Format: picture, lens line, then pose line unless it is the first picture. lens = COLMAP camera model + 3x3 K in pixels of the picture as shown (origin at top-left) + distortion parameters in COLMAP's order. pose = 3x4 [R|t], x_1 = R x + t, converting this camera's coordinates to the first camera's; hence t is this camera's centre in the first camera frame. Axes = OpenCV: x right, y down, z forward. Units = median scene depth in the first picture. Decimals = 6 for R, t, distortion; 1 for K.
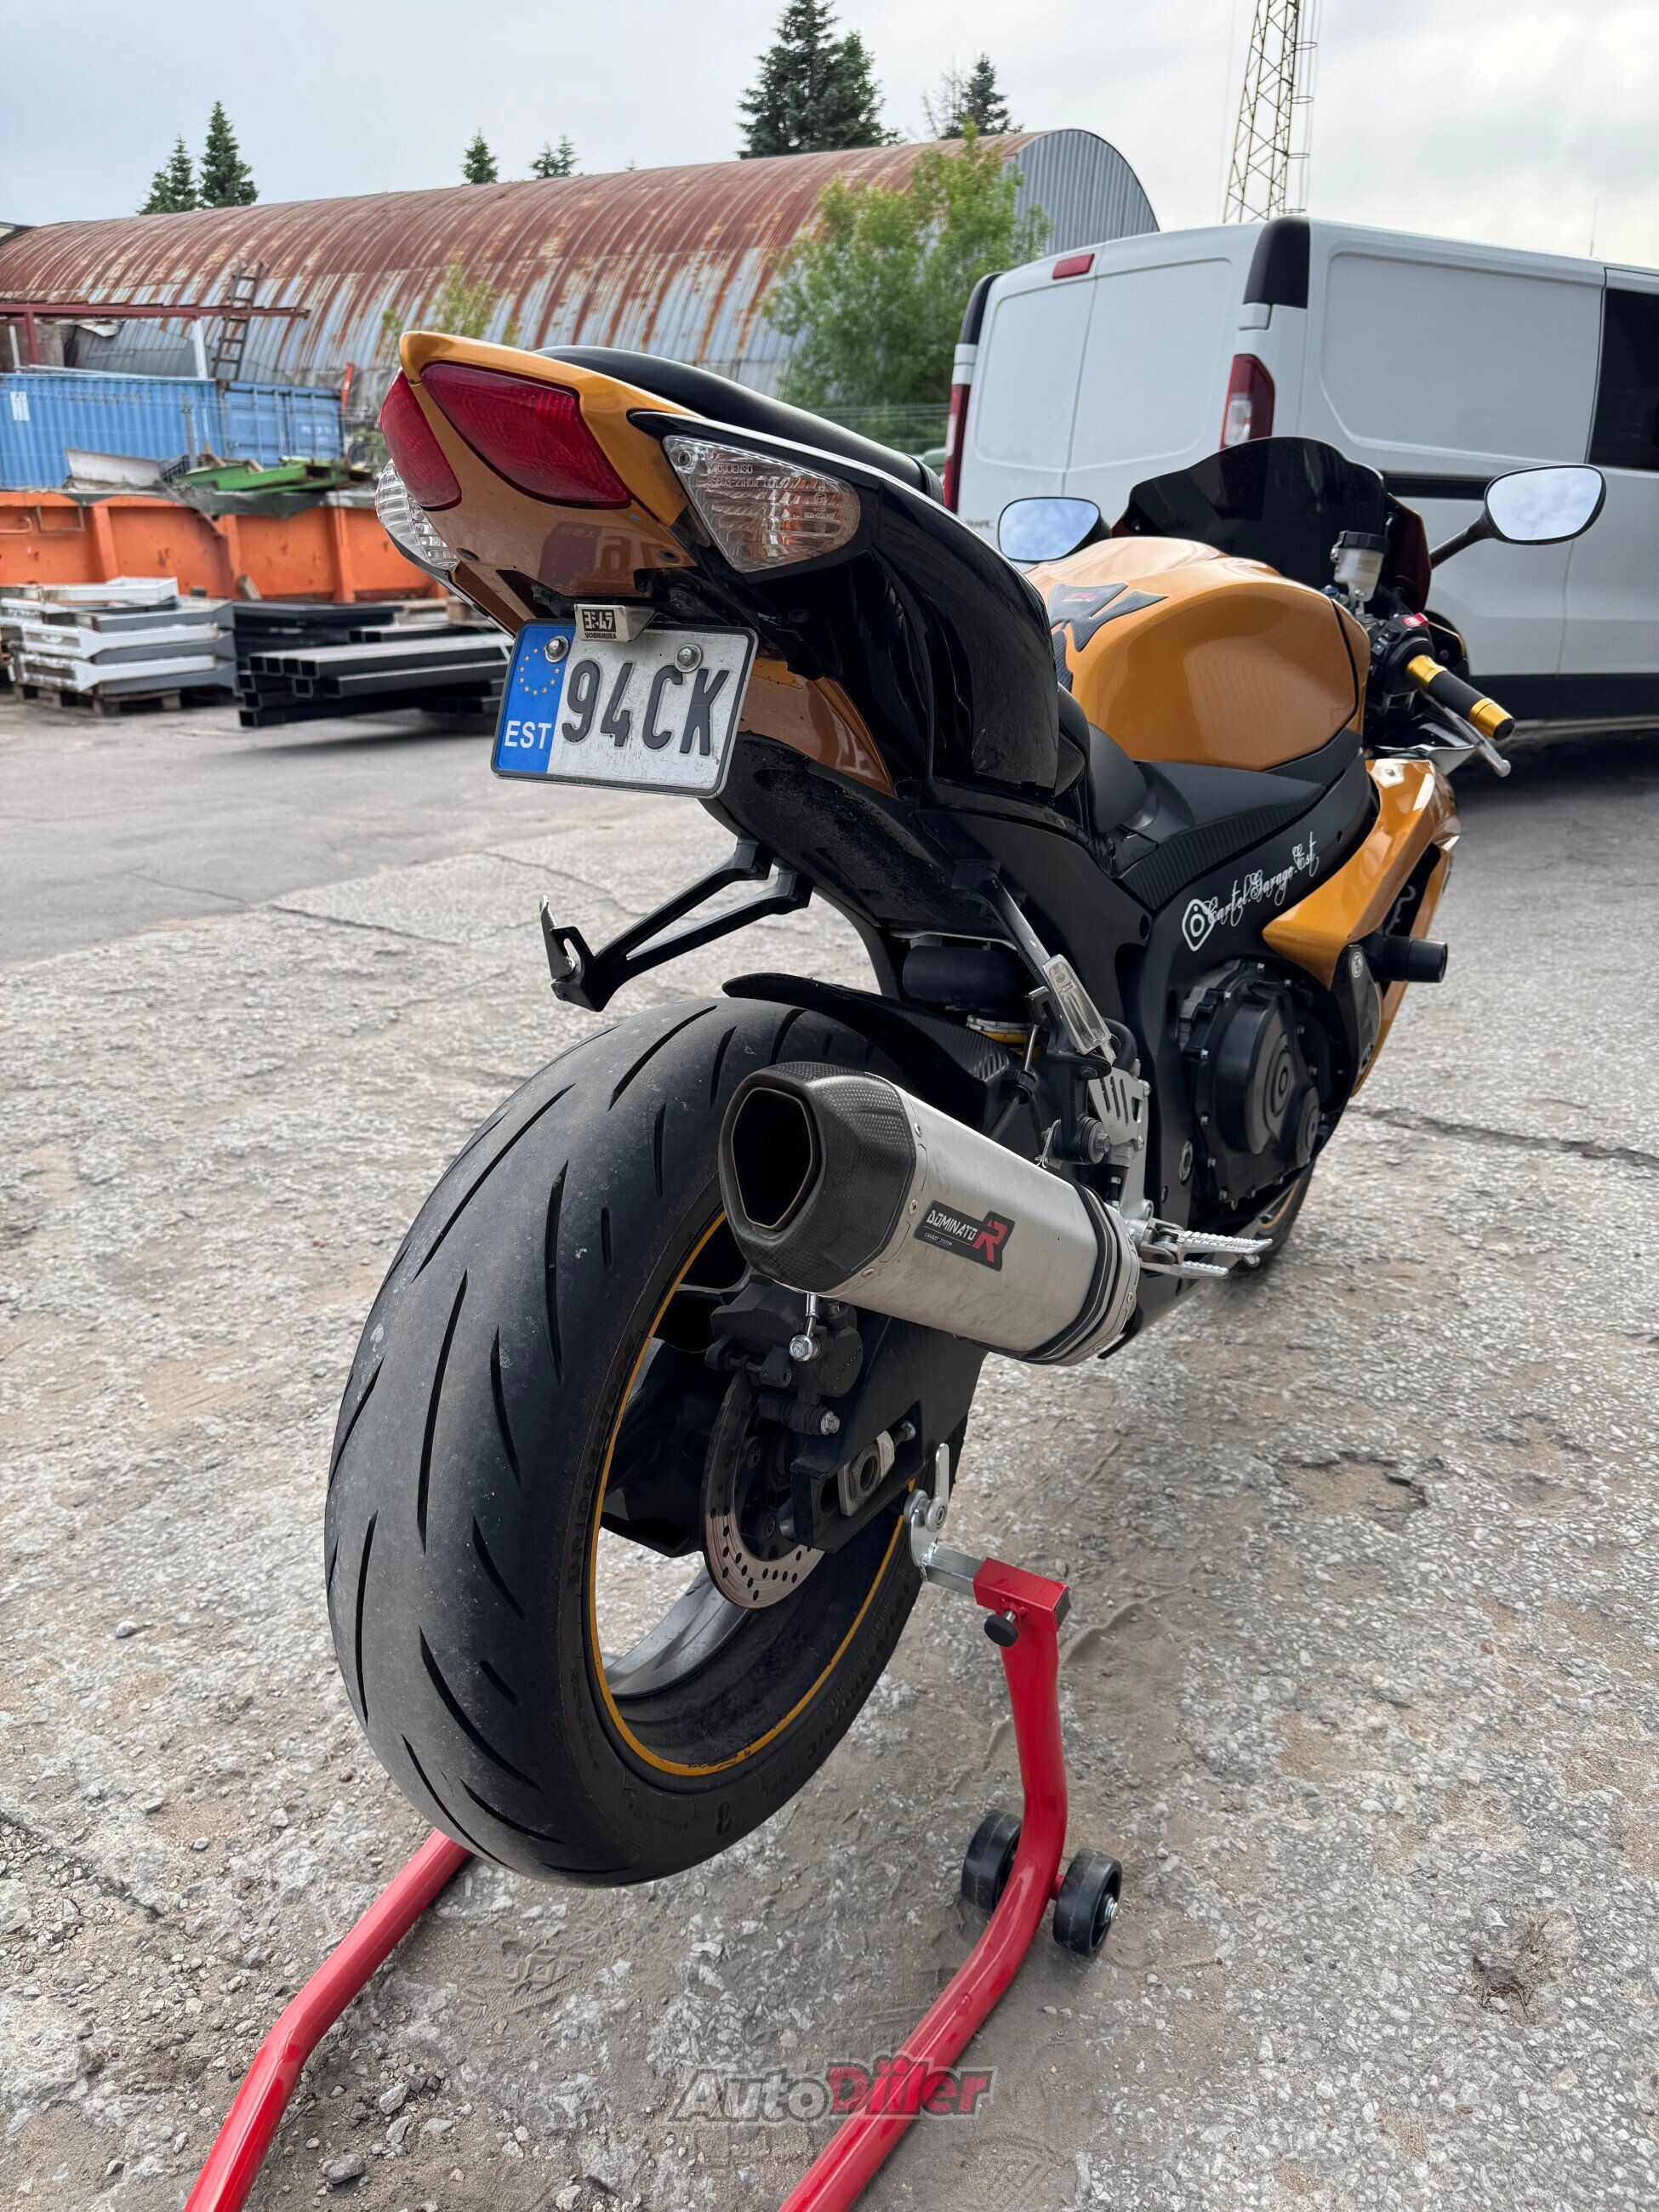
lens RADIAL K [[1522.8, 0, 821.2], [0, 1522.8, 1099.4], [0, 0, 1]] dist [0.059998, -0.099603]
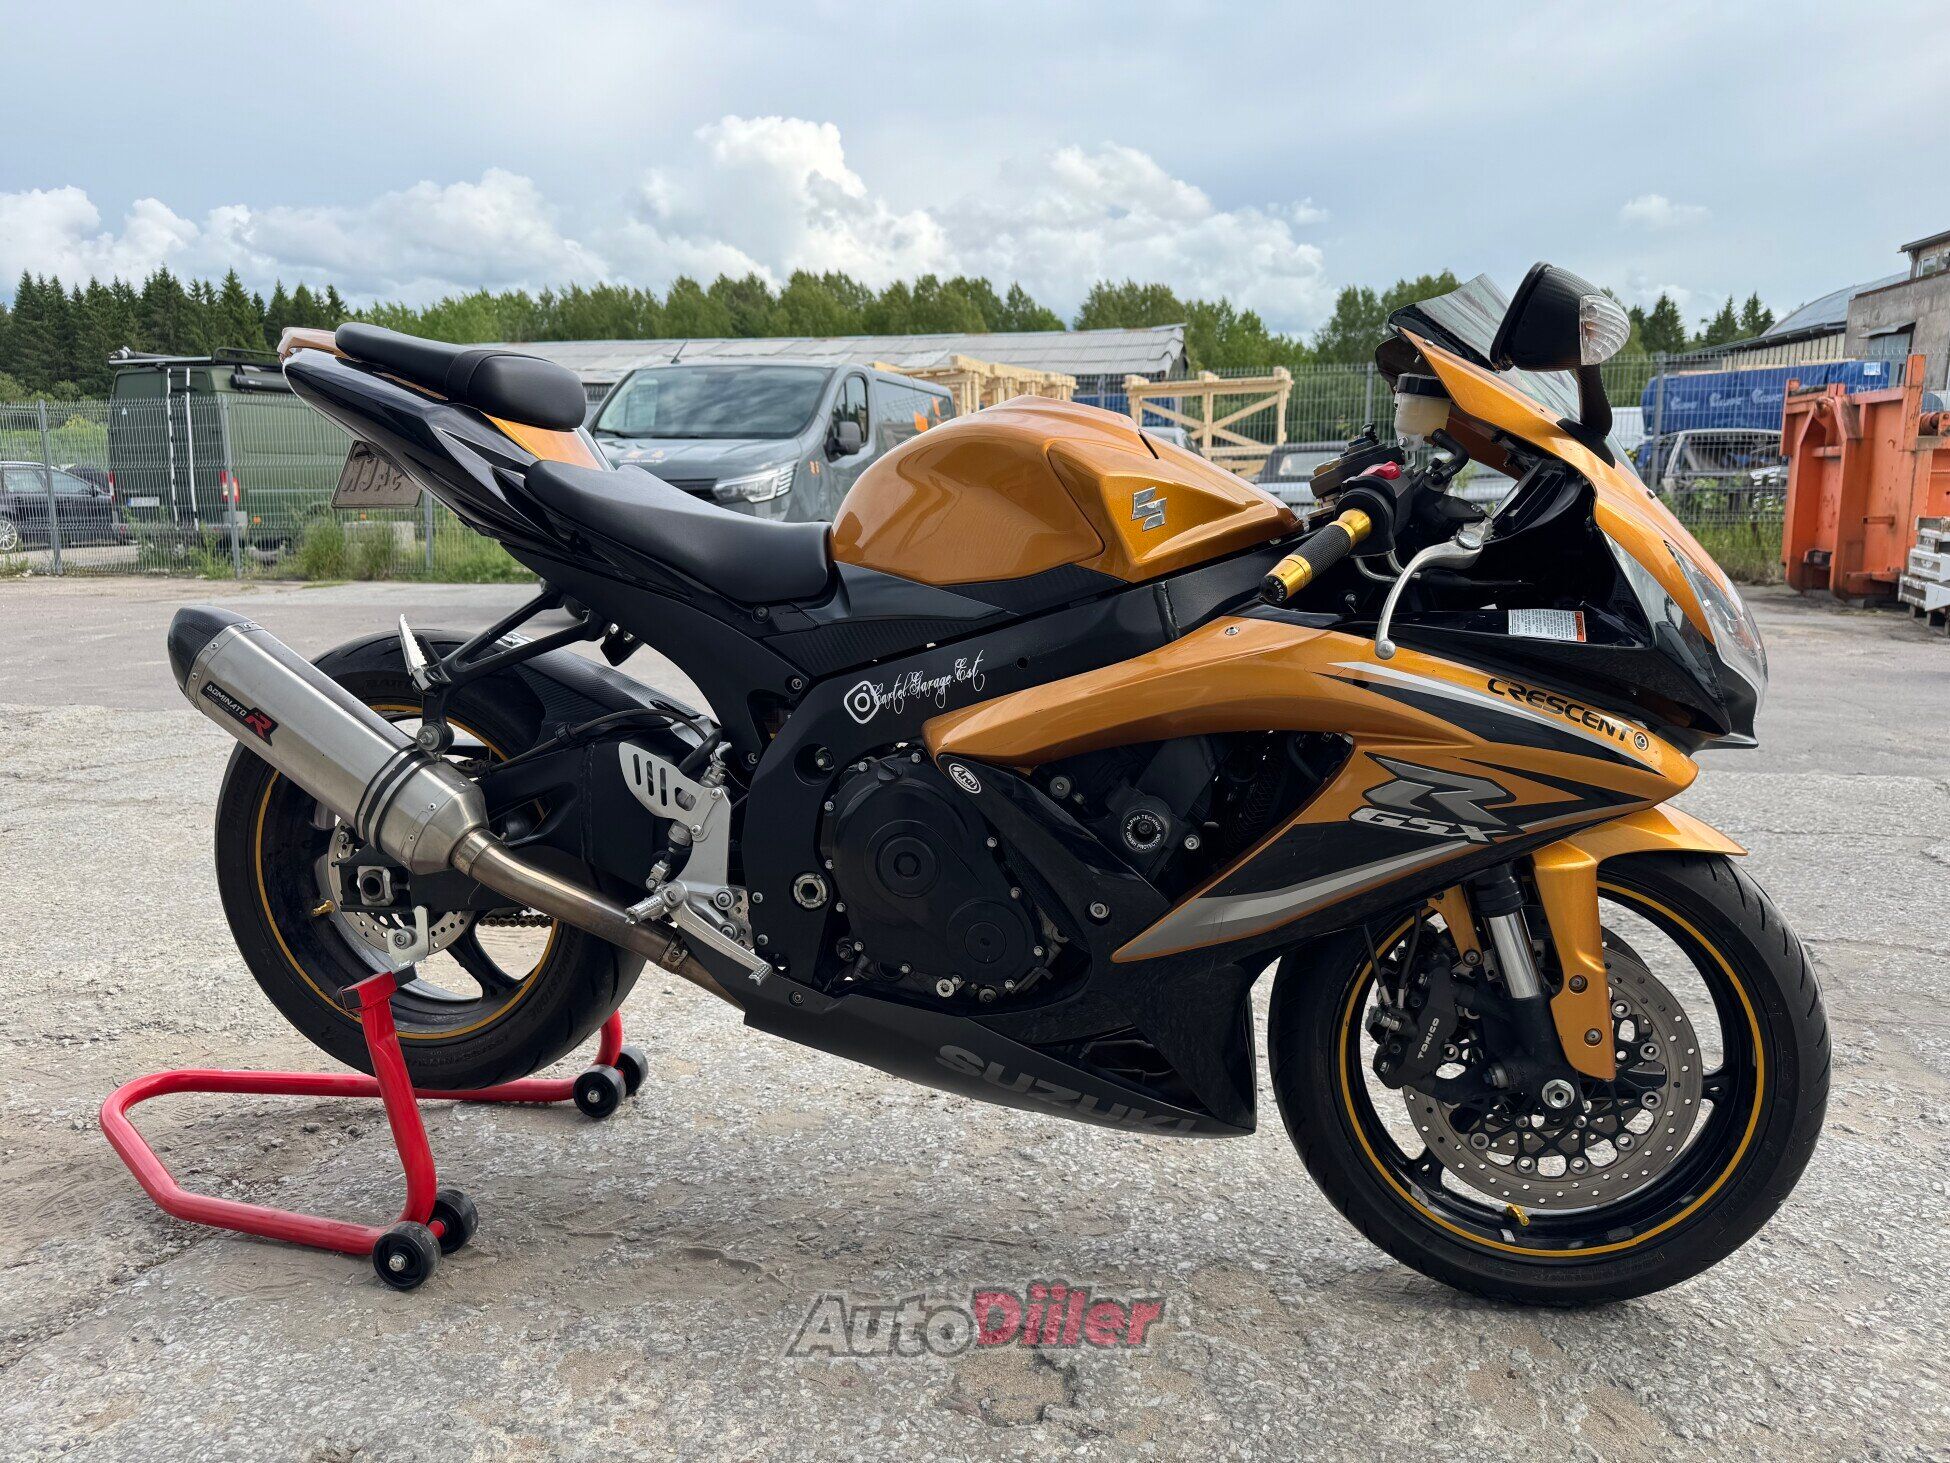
lens RADIAL K [[1317.3, 0, 977.9], [0, 1317.3, 734.0], [0, 0, 1]] dist [0.080262, -0.119894]
pose [[0.344946, 0.174357, -0.922286, 0.157786], [-0.325136, 0.943957, 0.056849, -0.023021], [0.880510, 0.280259, 0.382304, 0.090418]]
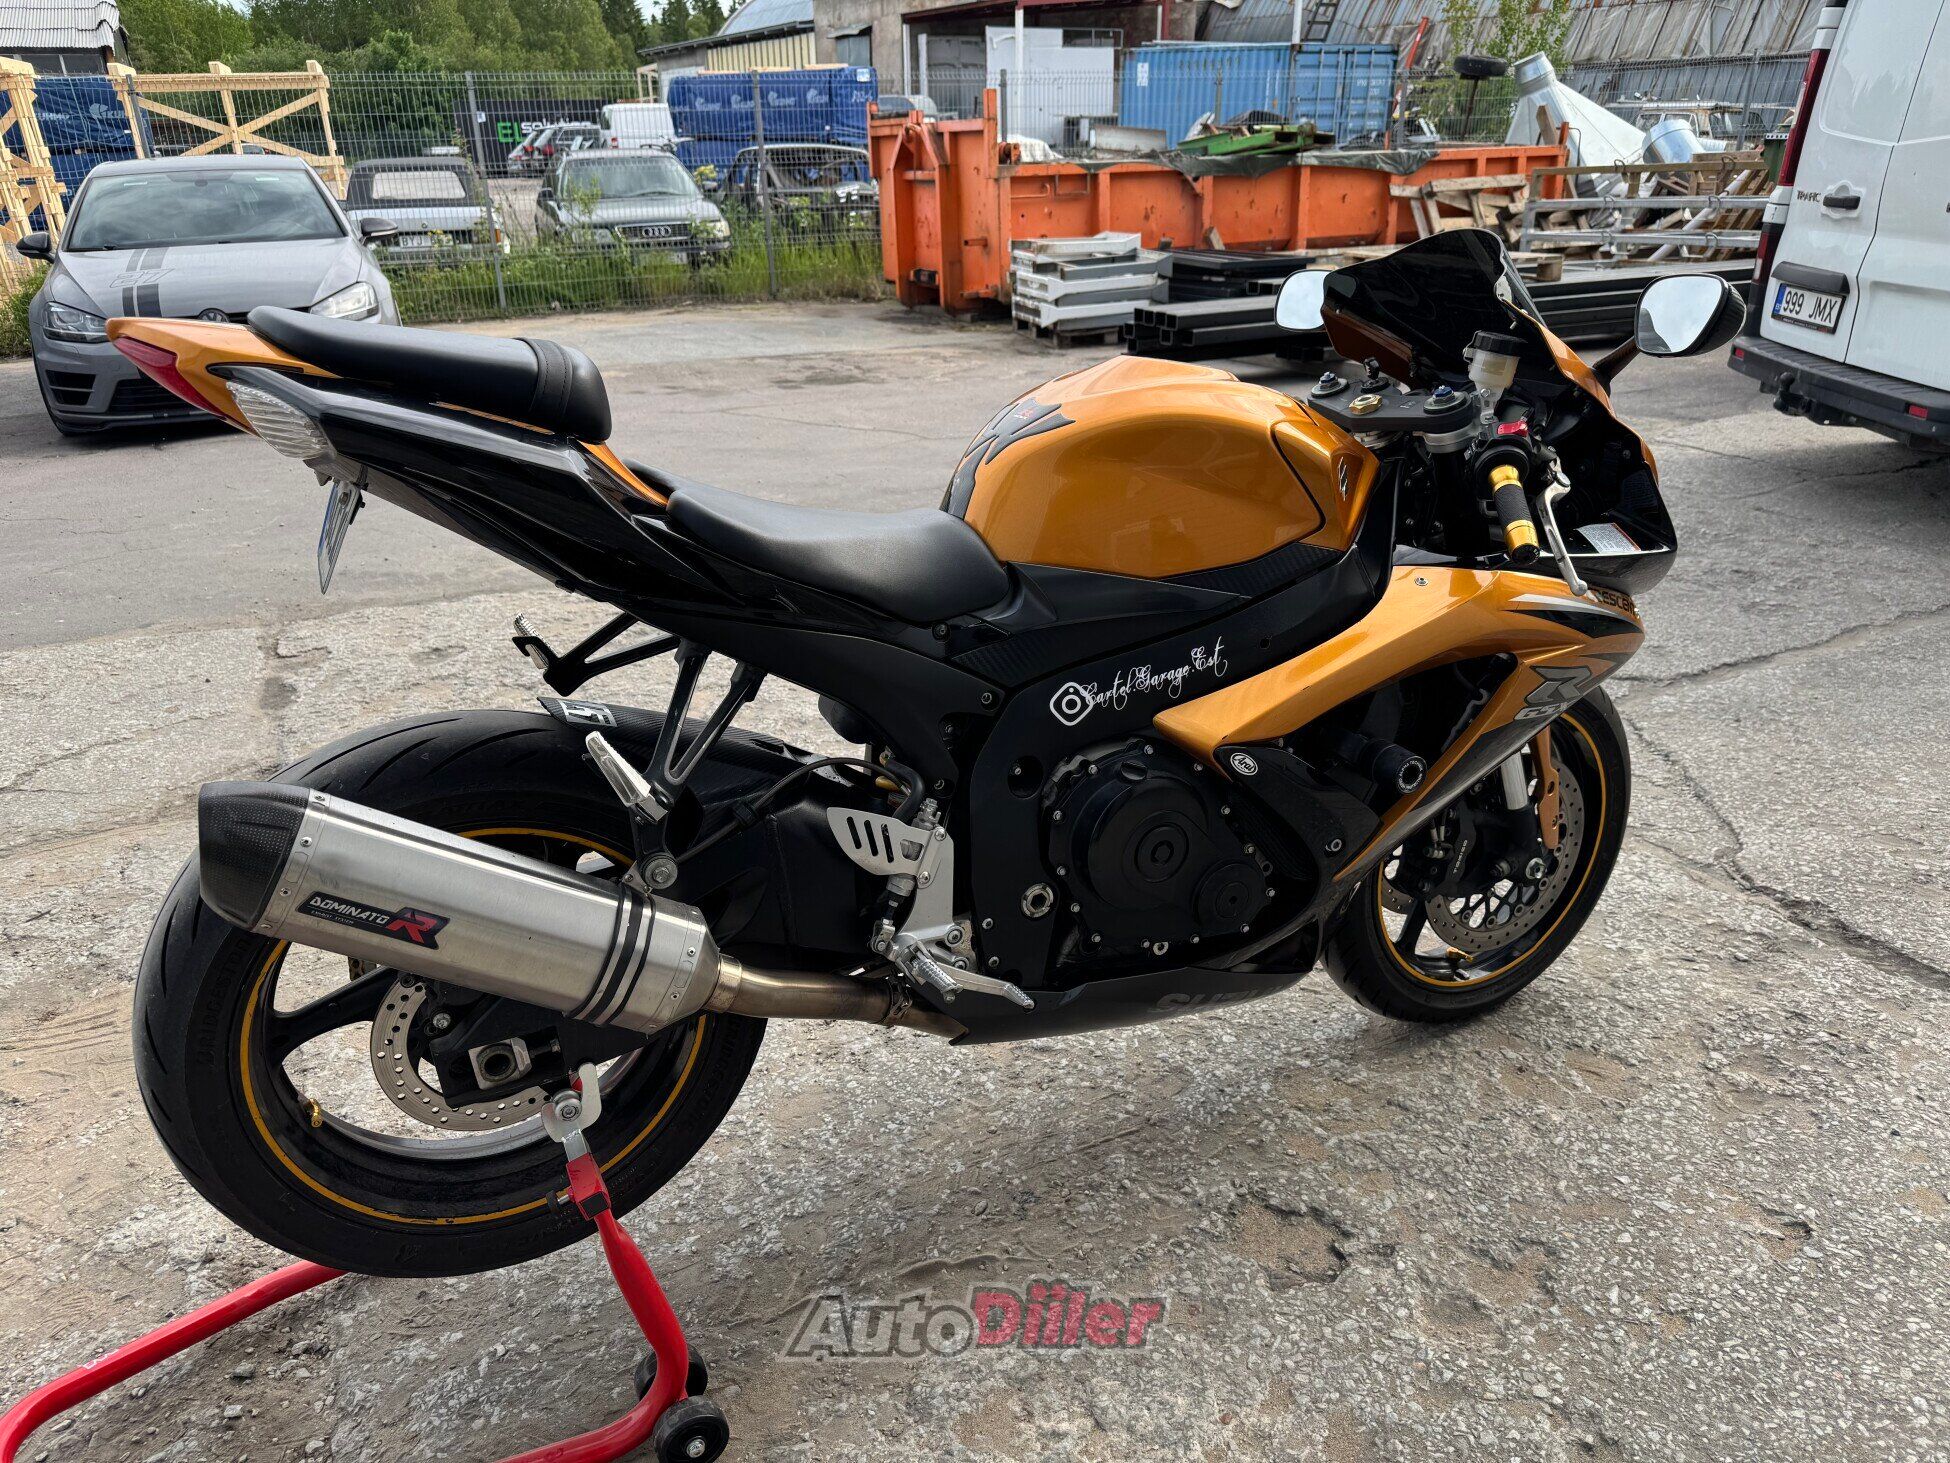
lens RADIAL K [[1317.3, 0, 977.9], [0, 1317.3, 734.0], [0, 0, 1]] dist [0.080262, -0.119894]
pose [[0.847335, 0.189734, -0.496008, 0.088163], [-0.166963, 0.981815, 0.090342, -0.022008], [0.504129, 0.006265, 0.863606, 0.014732]]
